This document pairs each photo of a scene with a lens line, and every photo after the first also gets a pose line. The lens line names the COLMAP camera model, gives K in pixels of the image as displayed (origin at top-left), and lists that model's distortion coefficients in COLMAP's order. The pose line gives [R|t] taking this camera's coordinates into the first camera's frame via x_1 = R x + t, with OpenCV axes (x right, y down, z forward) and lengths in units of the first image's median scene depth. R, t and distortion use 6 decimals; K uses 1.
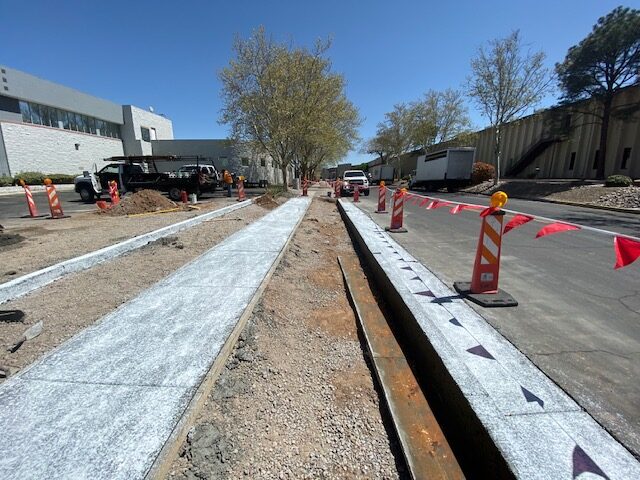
lens RADIAL K [[258.3, 0, 318.7], [0, 258.3, 240.6], [0, 0, 1]] dist [0.023997, -0.023127]
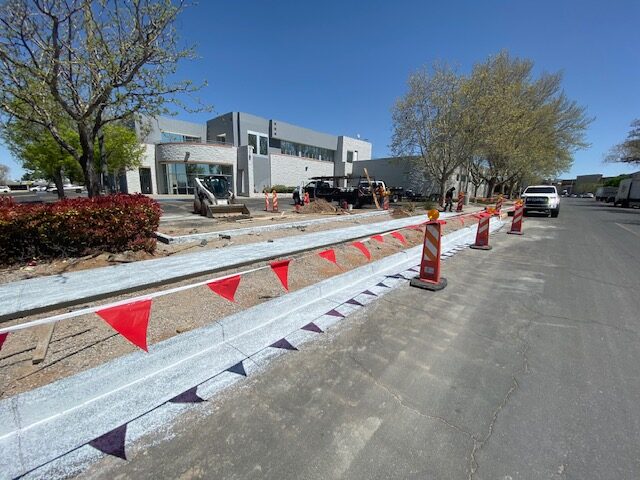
lens RADIAL K [[258.3, 0, 318.7], [0, 258.3, 240.6], [0, 0, 1]] dist [0.023997, -0.023127]
pose [[0.755348, 0.142673, -0.639604, 0.244434], [-0.173078, 0.984790, 0.015273, 0.015337], [0.632055, 0.099165, 0.768553, -0.102008]]
